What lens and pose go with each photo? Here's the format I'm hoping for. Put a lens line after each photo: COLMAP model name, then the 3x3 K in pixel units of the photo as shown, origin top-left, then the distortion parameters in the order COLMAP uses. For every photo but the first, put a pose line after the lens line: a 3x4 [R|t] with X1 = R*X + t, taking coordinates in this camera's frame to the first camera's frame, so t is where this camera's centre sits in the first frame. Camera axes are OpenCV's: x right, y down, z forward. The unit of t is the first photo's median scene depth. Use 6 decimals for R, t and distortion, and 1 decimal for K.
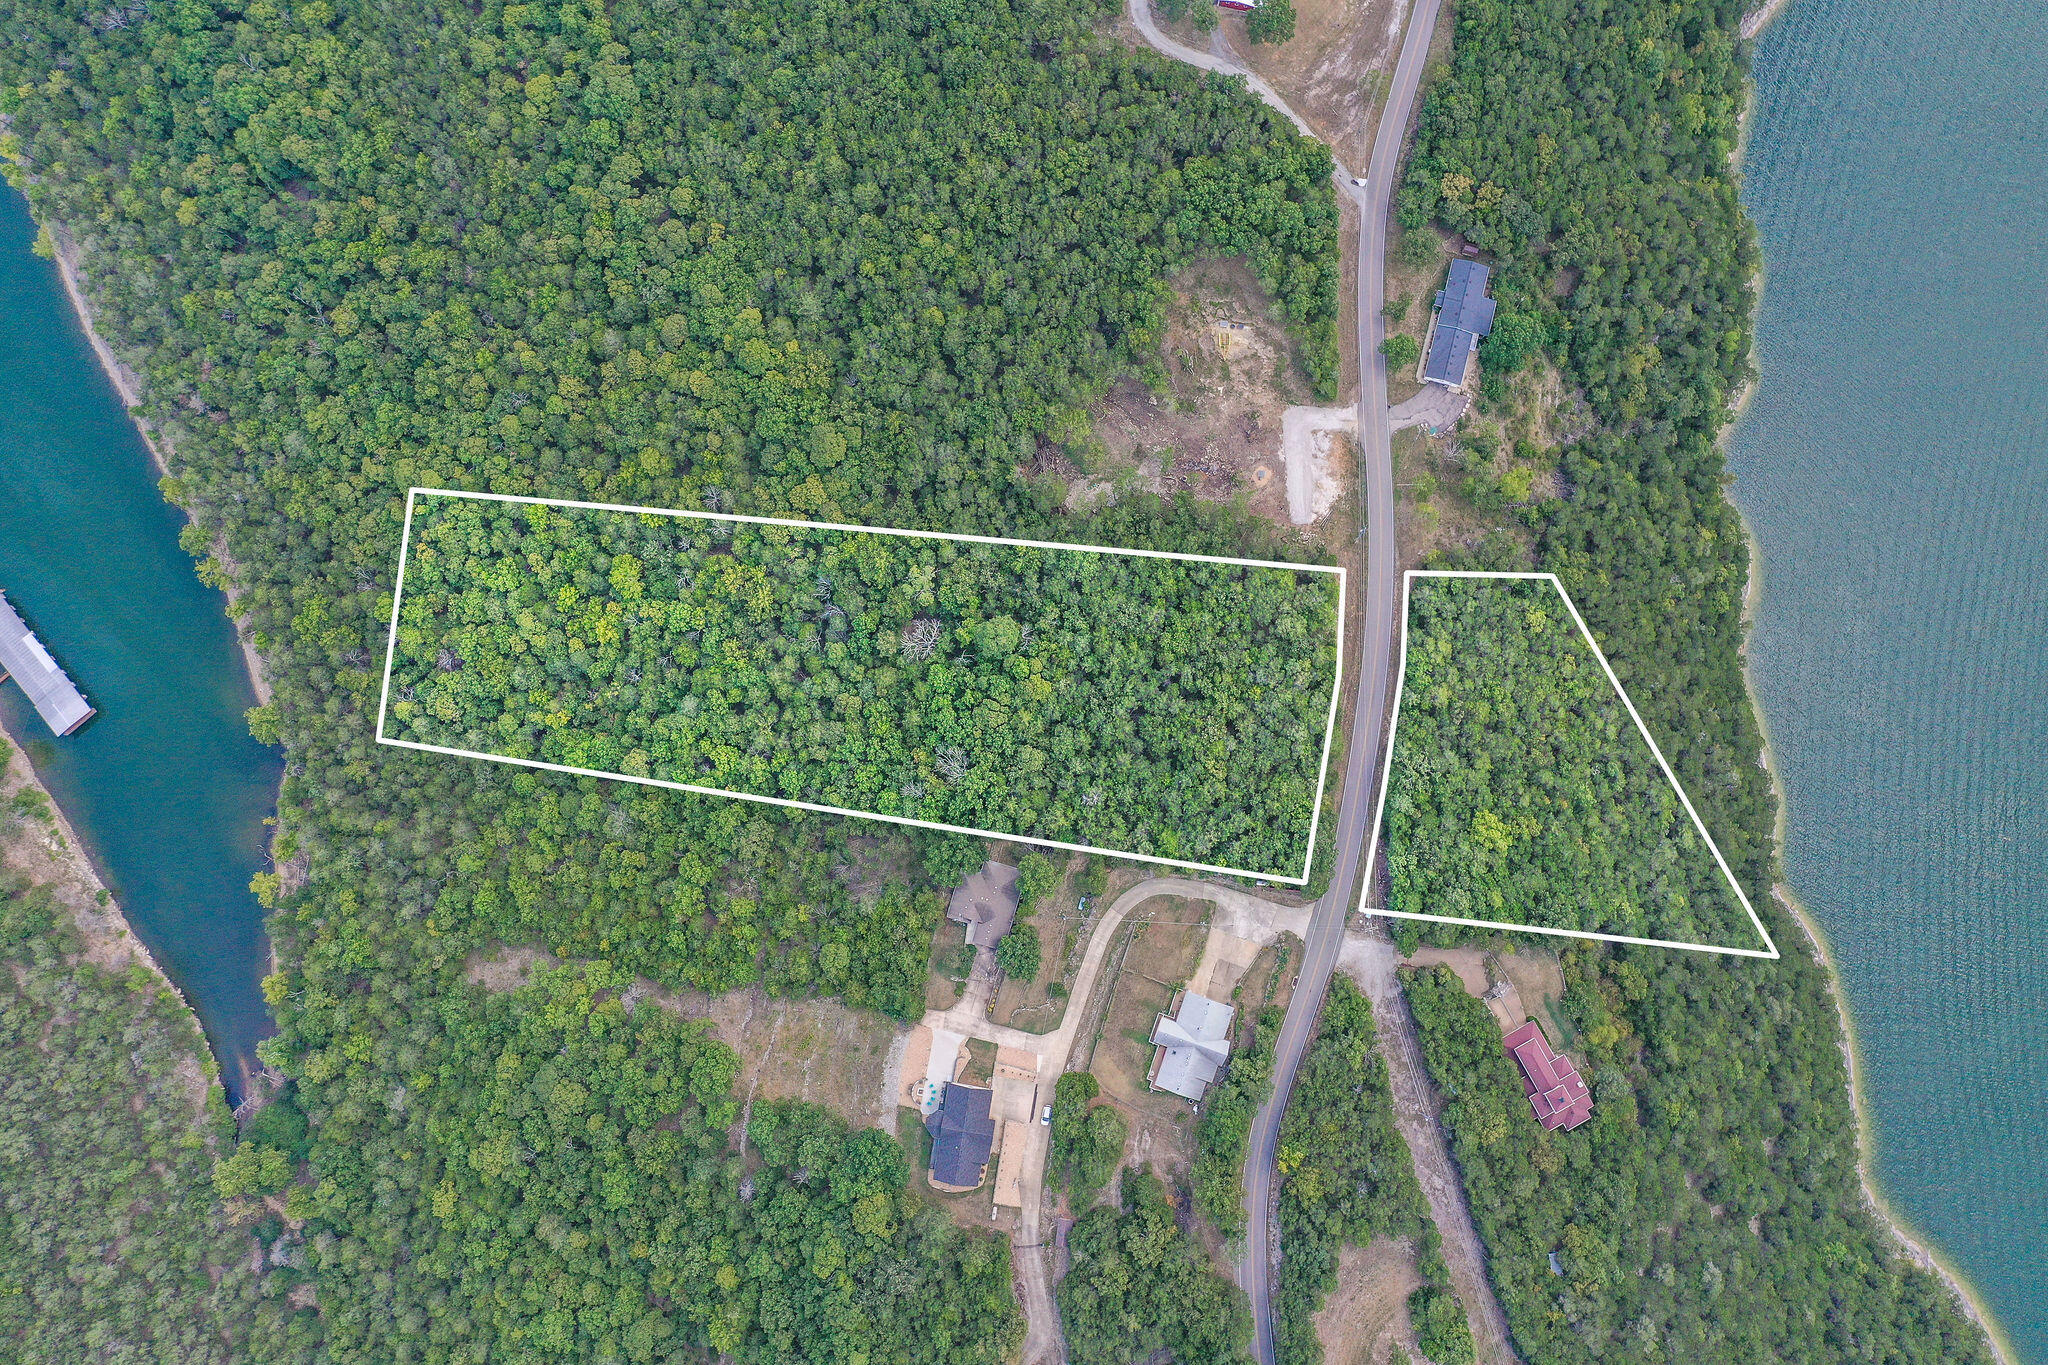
lens RADIAL K [[1603.0, 0, 1024.1], [0, 1603.0, 635.0], [0, 0, 1]] dist [-0.006682, -0.000262]
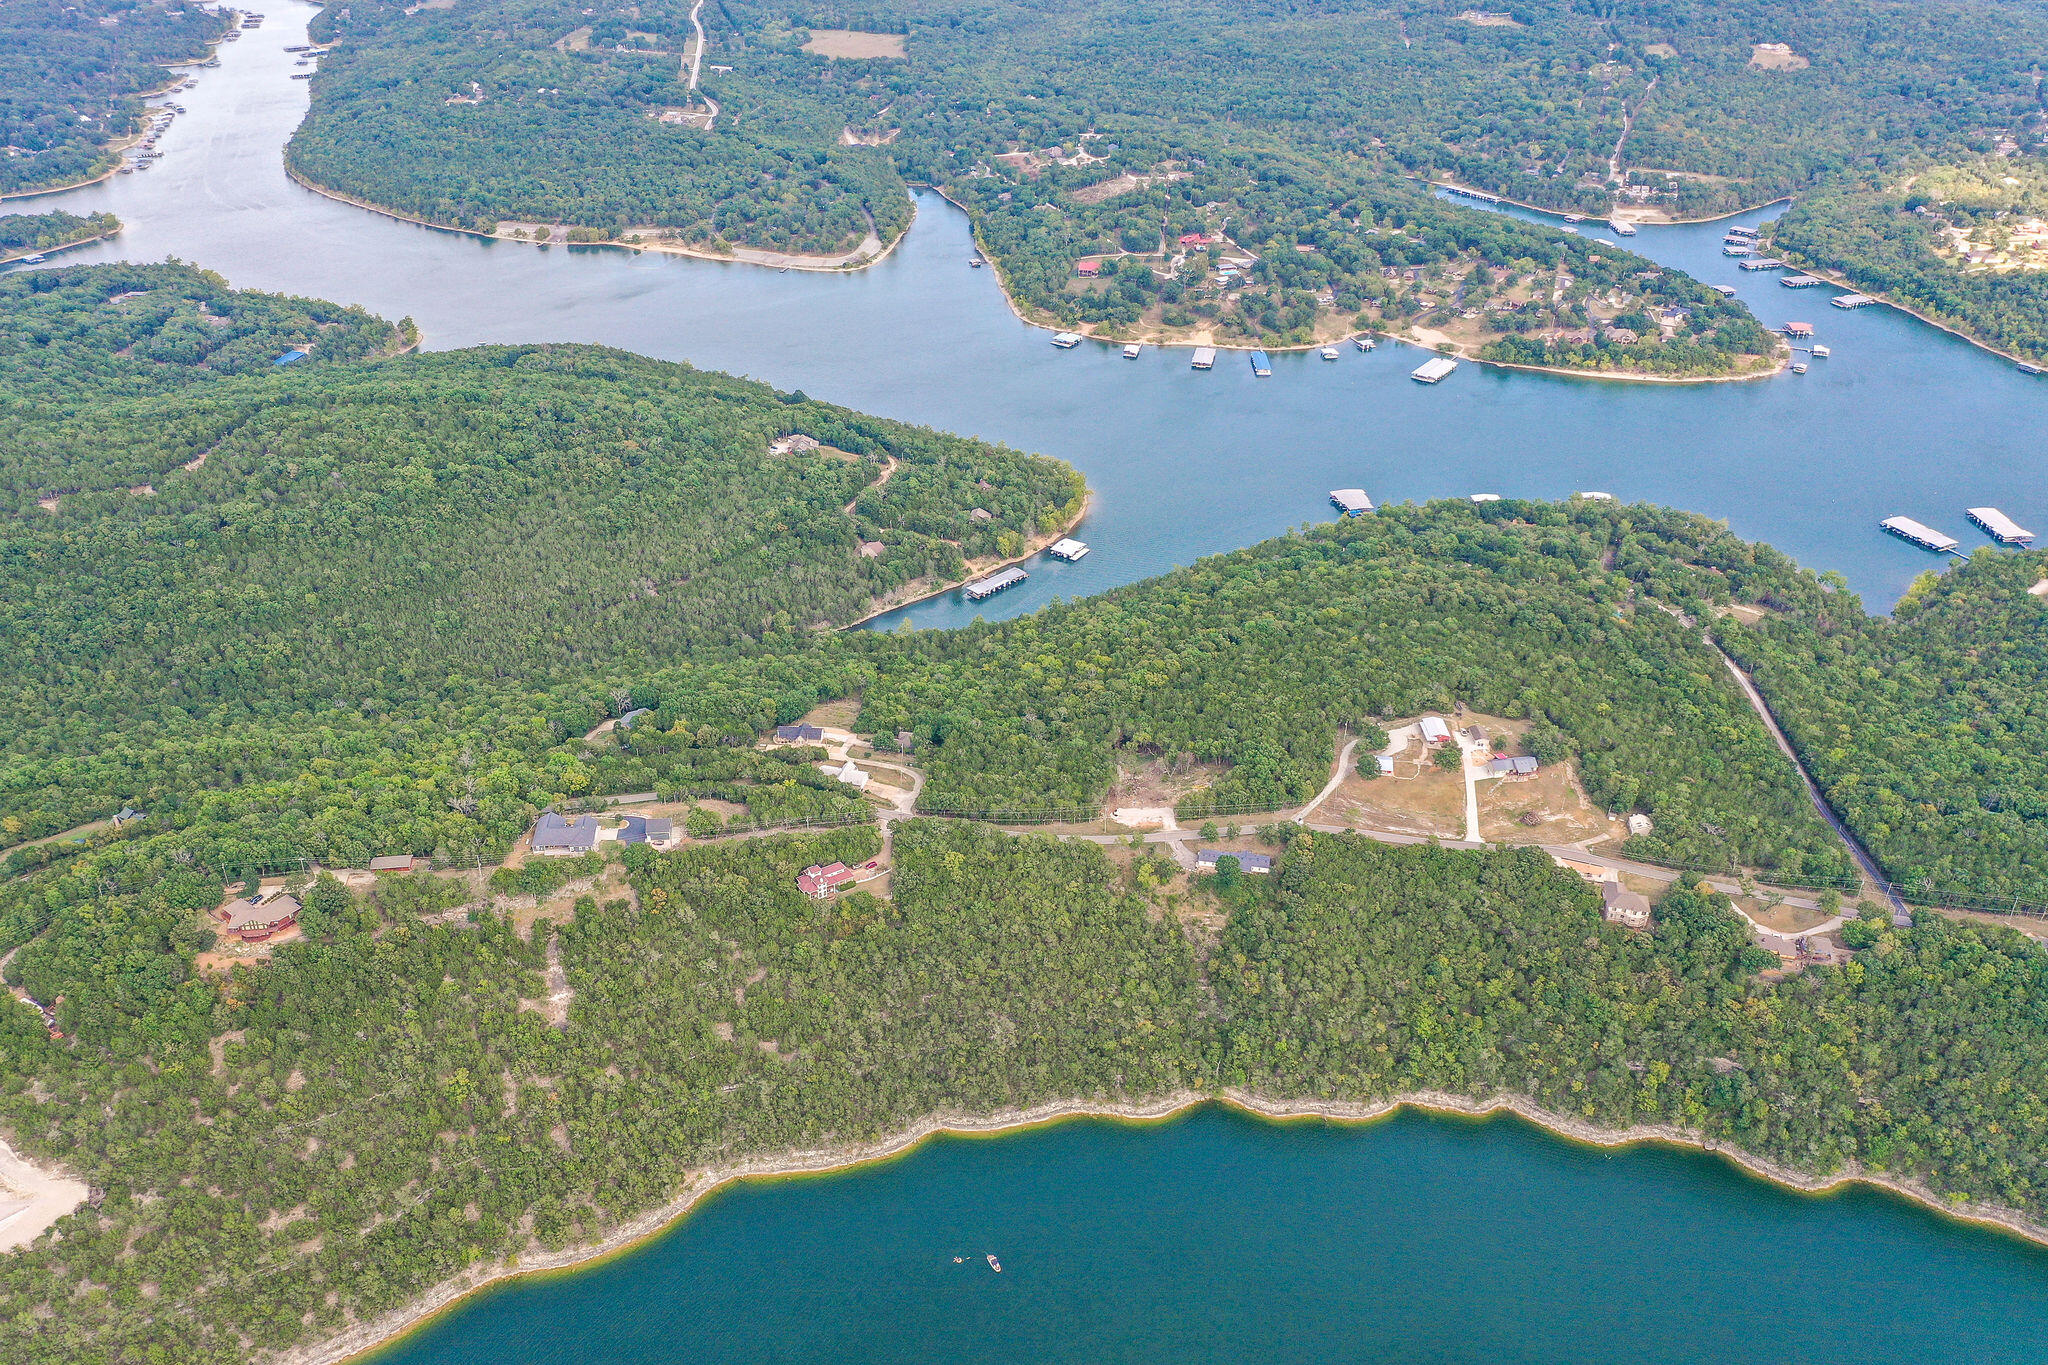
lens RADIAL K [[1714.4, 0, 919.3], [0, 1714.4, 683.4], [0, 0, 1]] dist [-0.006910, -0.016597]
pose [[0.031837, 0.511447, -0.858725, 1.857085], [-0.991842, 0.122270, 0.036050, 0.063201], [0.123434, 0.850572, 0.511167, -0.200963]]
